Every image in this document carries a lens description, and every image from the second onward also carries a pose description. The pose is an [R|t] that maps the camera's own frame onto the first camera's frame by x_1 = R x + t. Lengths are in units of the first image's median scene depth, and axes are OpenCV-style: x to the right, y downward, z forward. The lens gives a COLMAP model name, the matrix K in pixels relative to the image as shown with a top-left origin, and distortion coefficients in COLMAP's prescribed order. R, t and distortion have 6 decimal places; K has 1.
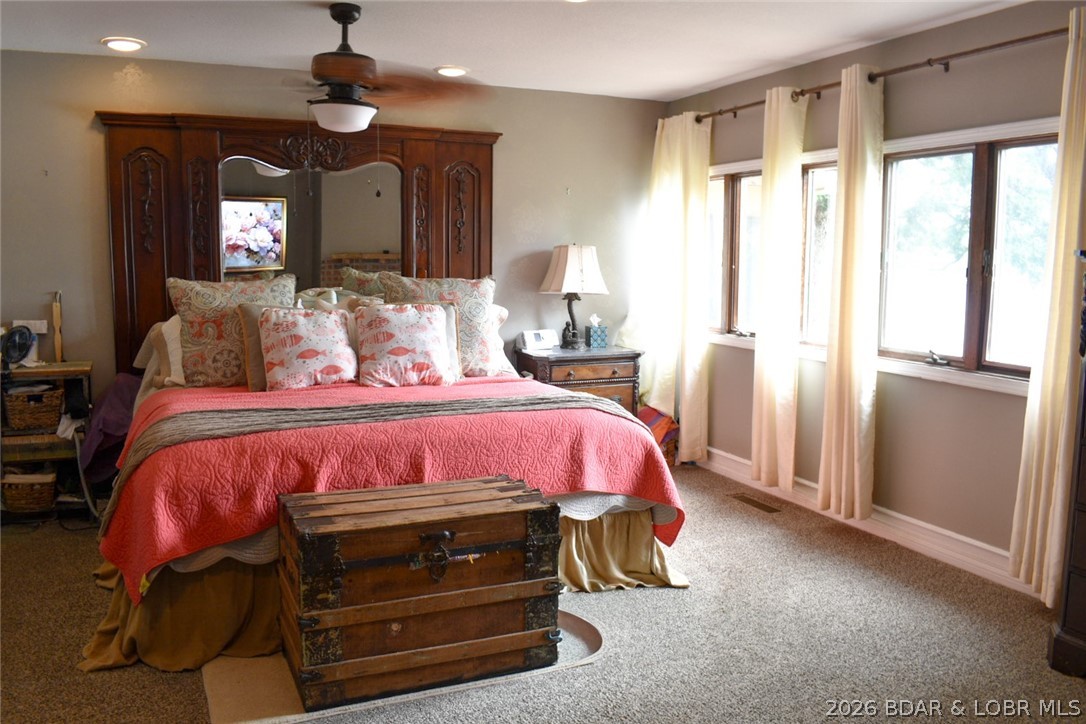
lens RADIAL K [[880.9, 0, 542.2], [0, 880.9, 356.4], [0, 0, 1]] dist [-0.097274, 0.013164]
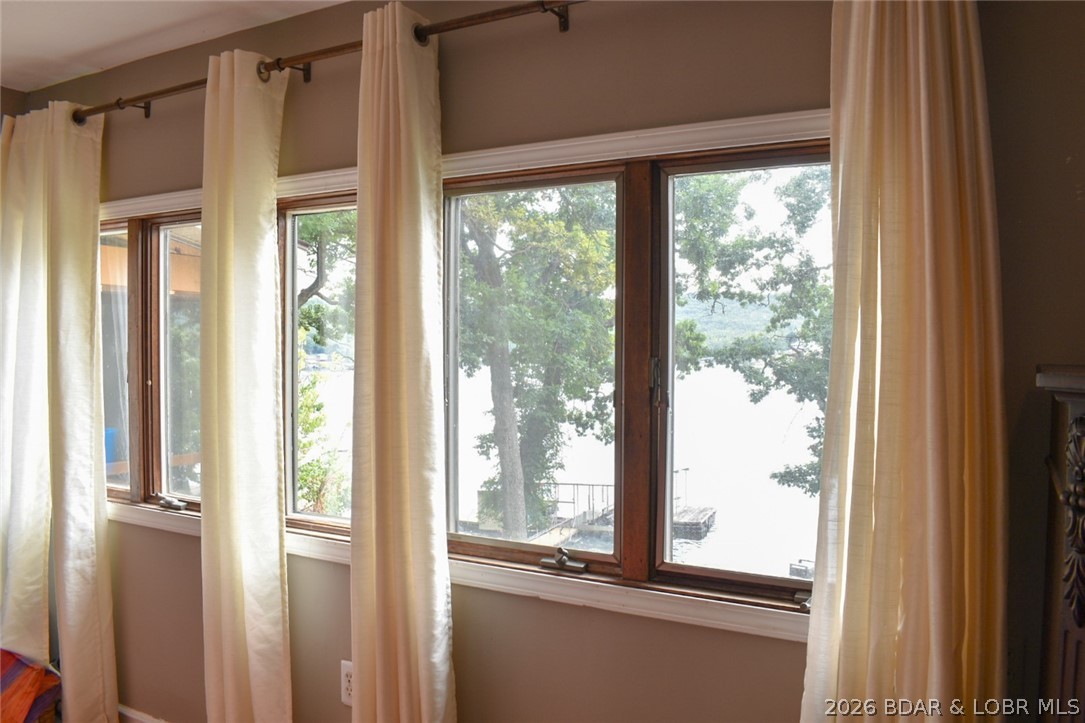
lens RADIAL K [[880.1, 0, 560.7], [0, 880.1, 362.1], [0, 0, 1]] dist [-0.097274, 0.013164]
pose [[0.791772, -0.015197, 0.610628, 0.105732], [0.071069, 0.995193, -0.067384, -0.069370], [-0.606669, 0.096750, 0.789045, 0.471777]]
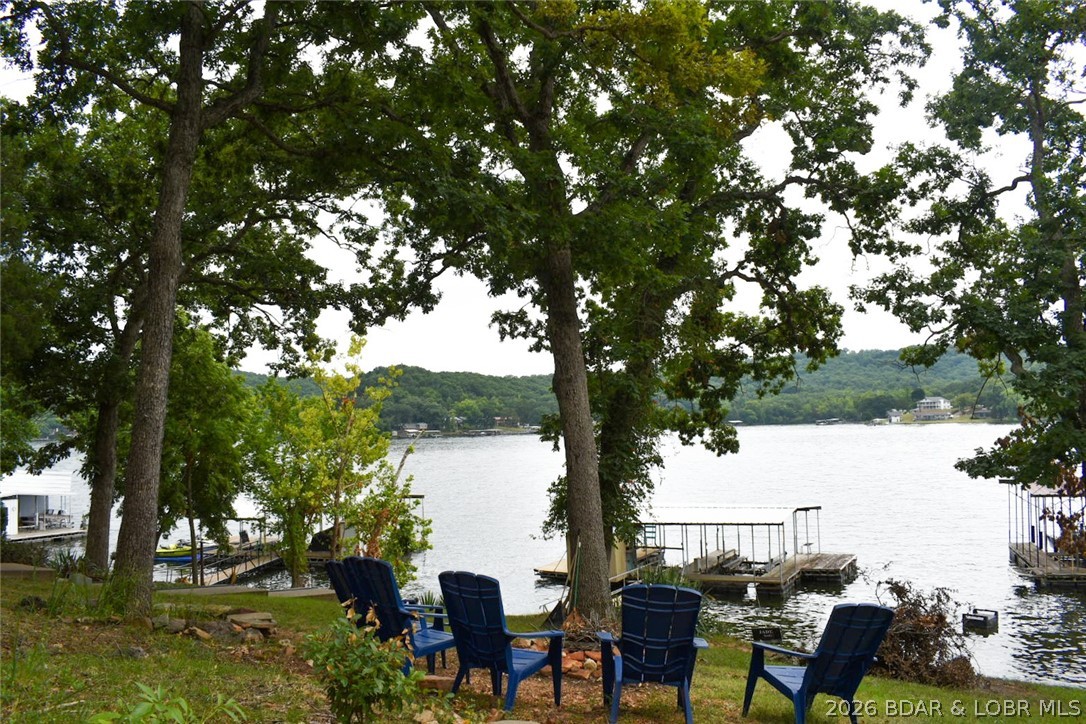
lens RADIAL K [[880.9, 0, 551.4], [0, 880.9, 366.8], [0, 0, 1]] dist [-0.097274, 0.013164]
pose [[0.866609, 0.010811, 0.498871, 0.166535], [0.080337, 0.983700, -0.160875, -0.039065], [-0.492479, 0.179494, 0.851614, 0.547053]]
